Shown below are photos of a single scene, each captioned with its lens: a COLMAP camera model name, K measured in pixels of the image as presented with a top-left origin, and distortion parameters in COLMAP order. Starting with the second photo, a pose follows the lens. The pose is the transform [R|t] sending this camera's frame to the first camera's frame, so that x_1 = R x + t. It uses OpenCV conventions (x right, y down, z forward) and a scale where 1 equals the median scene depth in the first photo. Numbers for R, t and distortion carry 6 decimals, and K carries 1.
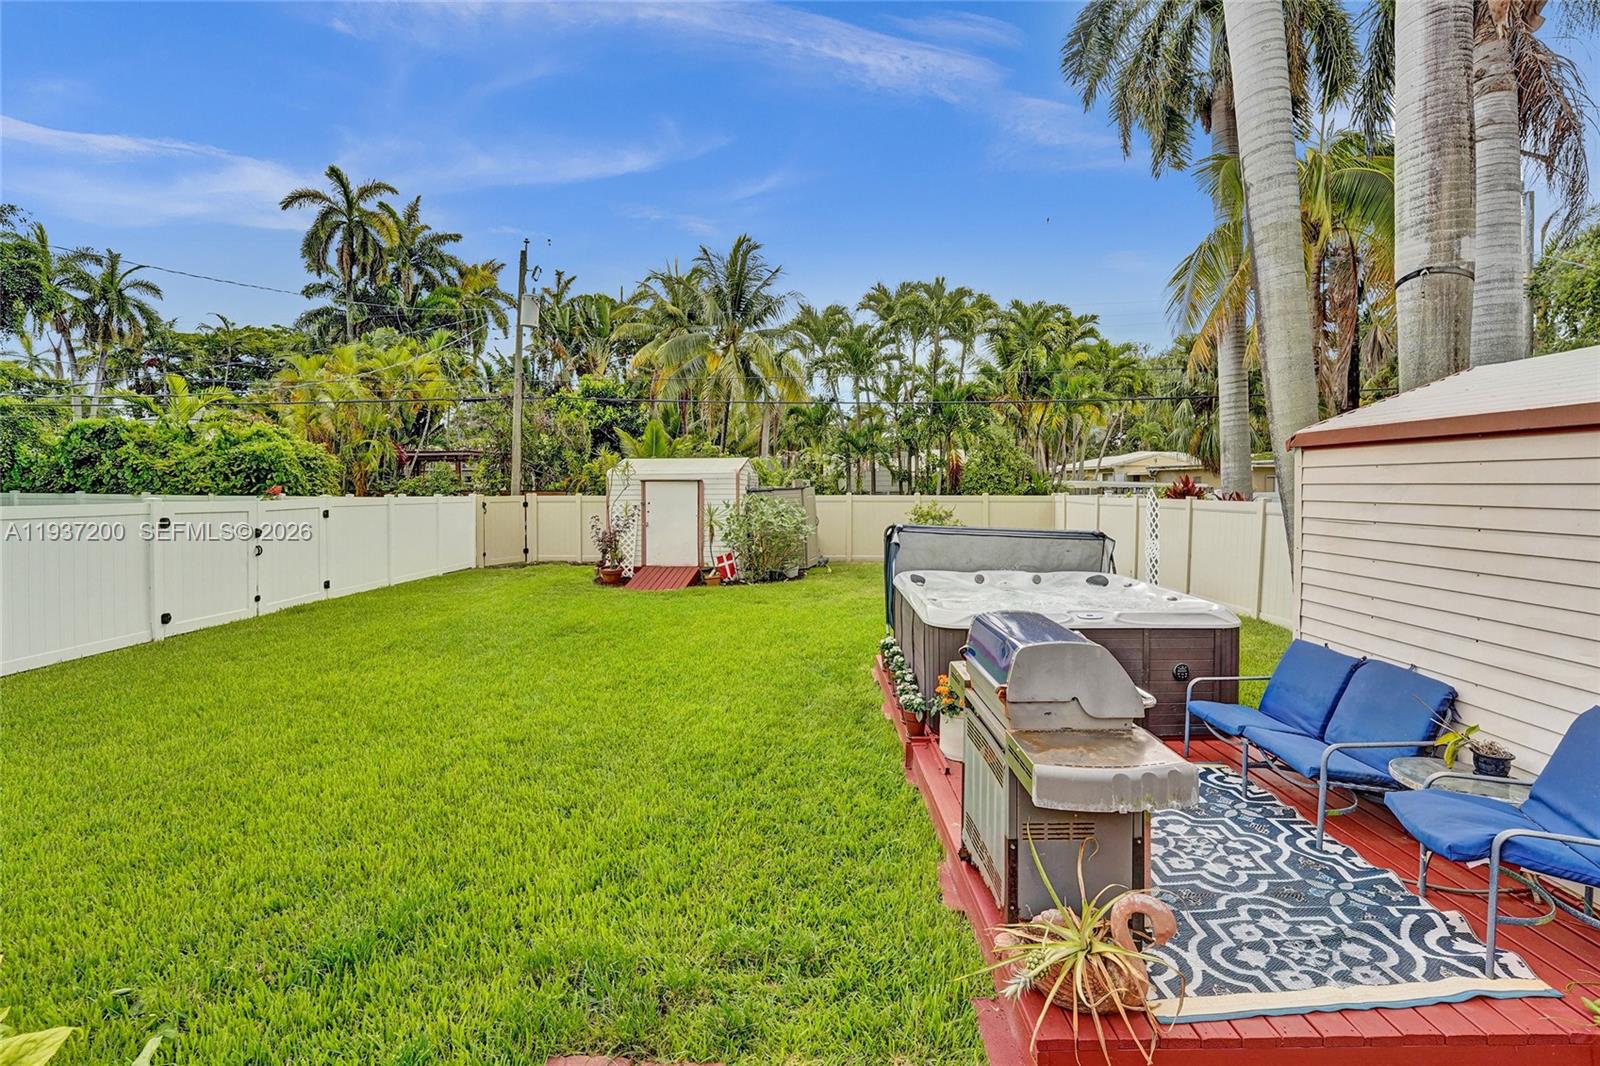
lens RADIAL K [[667.9, 0, 804.6], [0, 667.9, 492.9], [0, 0, 1]] dist [-0.024276, 0.000870]
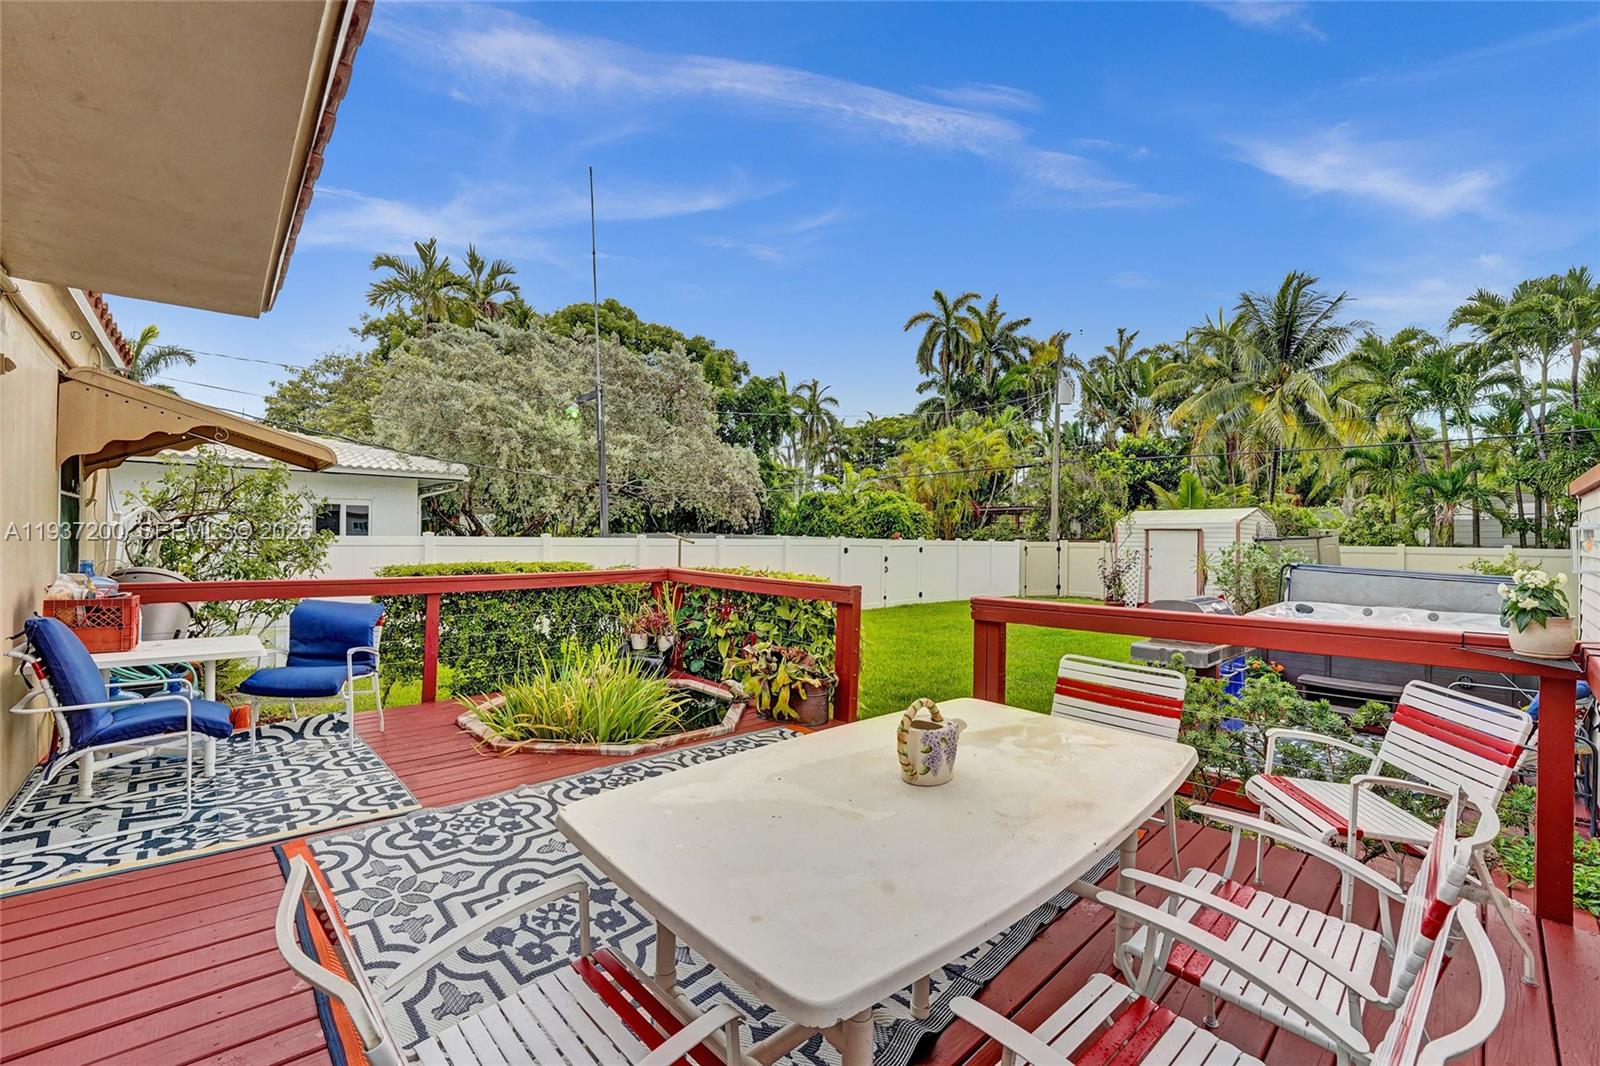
lens RADIAL K [[660.7, 0, 809.1], [0, 660.7, 529.7], [0, 0, 1]] dist [-0.023636, 0.000572]
pose [[0.685222, 0.002025, -0.728332, 0.118647], [-0.018185, 0.999732, -0.014329, 0.005684], [0.728108, 0.023063, 0.685075, -0.136789]]
